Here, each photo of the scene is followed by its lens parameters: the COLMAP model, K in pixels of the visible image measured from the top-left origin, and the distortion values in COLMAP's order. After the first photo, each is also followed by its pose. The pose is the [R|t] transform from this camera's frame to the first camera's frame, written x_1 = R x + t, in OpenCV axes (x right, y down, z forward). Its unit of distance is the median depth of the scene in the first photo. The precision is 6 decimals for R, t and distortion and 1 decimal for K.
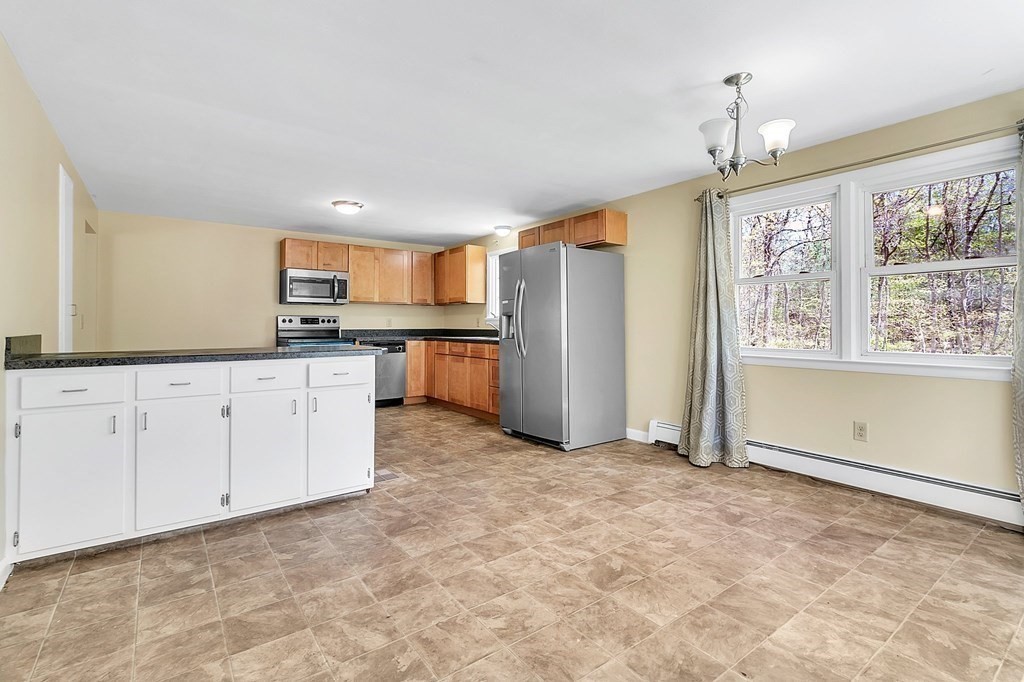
lens RADIAL K [[477.4, 0, 501.5], [0, 477.4, 324.1], [0, 0, 1]] dist [0.000346, 0.000692]
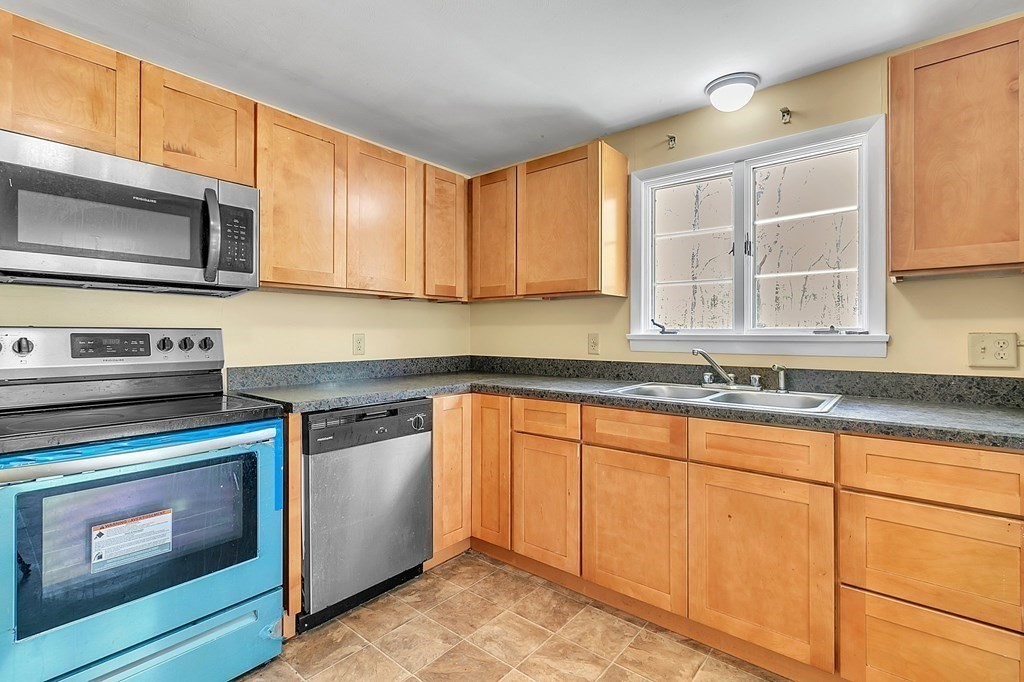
lens RADIAL K [[477.4, 0, 506.7], [0, 477.4, 331.5], [0, 0, 1]] dist [0.000346, 0.000692]
pose [[0.969213, 0.000989, 0.246222, -0.487130], [-0.000507, 0.999998, -0.002021, -0.029295], [-0.246224, 0.001834, 0.969211, 1.336917]]
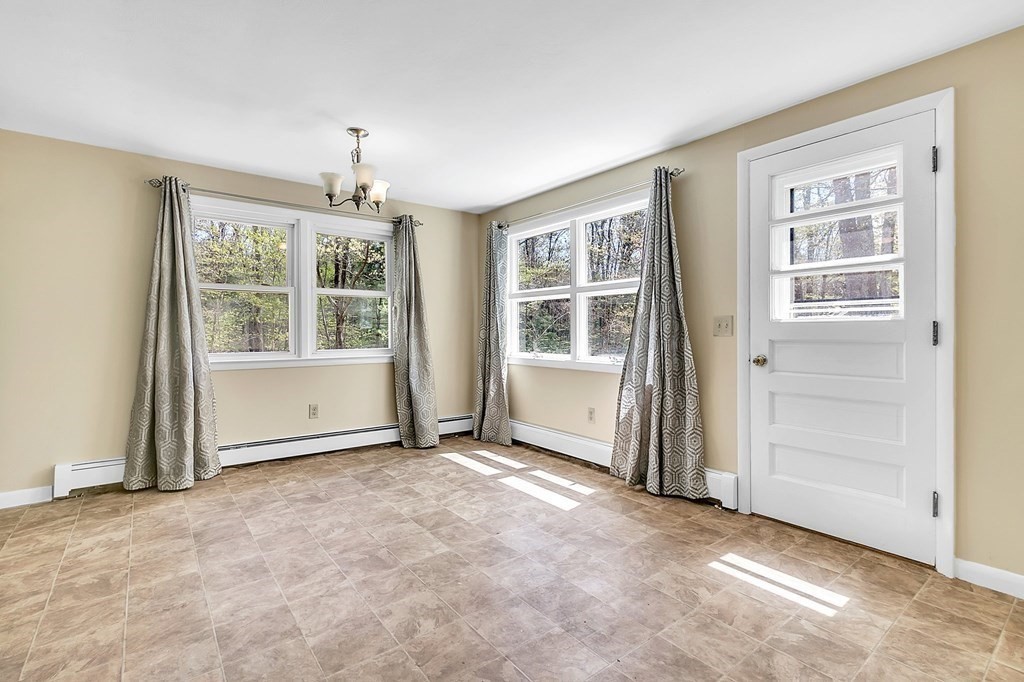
lens RADIAL K [[477.4, 0, 519.8], [0, 477.4, 335.7], [0, 0, 1]] dist [0.000346, 0.000692]
pose [[-0.047837, -0.010542, 0.998800, -0.580109], [-0.000880, 0.999944, 0.010511, 0.001262], [-0.998855, -0.000376, -0.047844, 0.482775]]
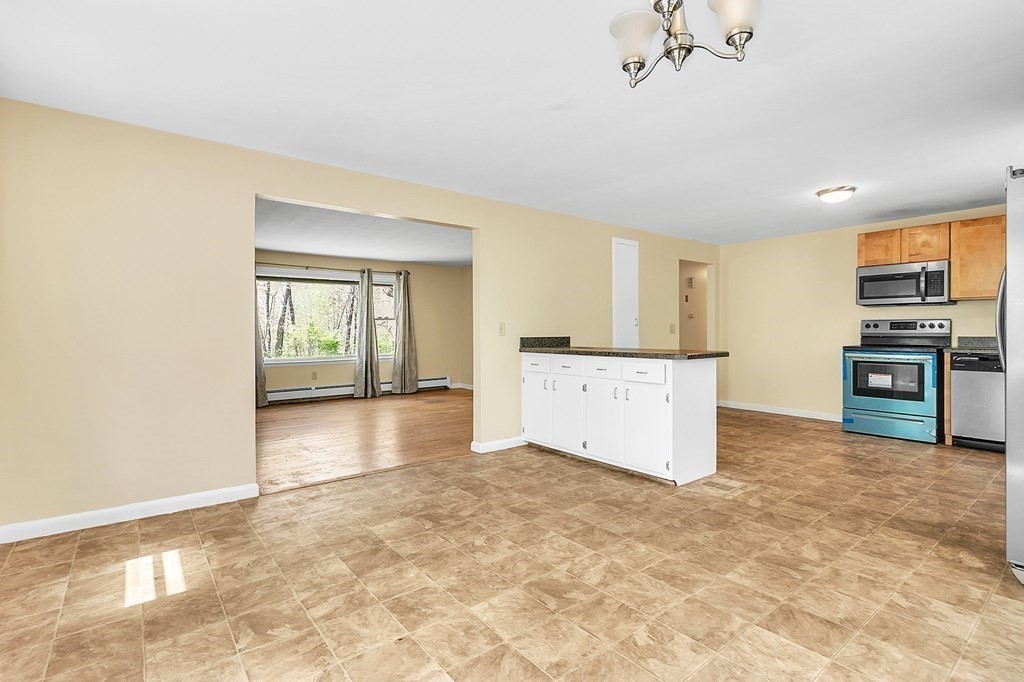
lens RADIAL K [[477.4, 0, 514.6], [0, 477.4, 335.7], [0, 0, 1]] dist [0.000346, 0.000692]
pose [[0.048443, 0.008934, -0.998786, 0.794987], [0.004411, 0.999948, 0.009159, -0.000297], [0.998816, -0.004850, 0.048401, 0.587316]]
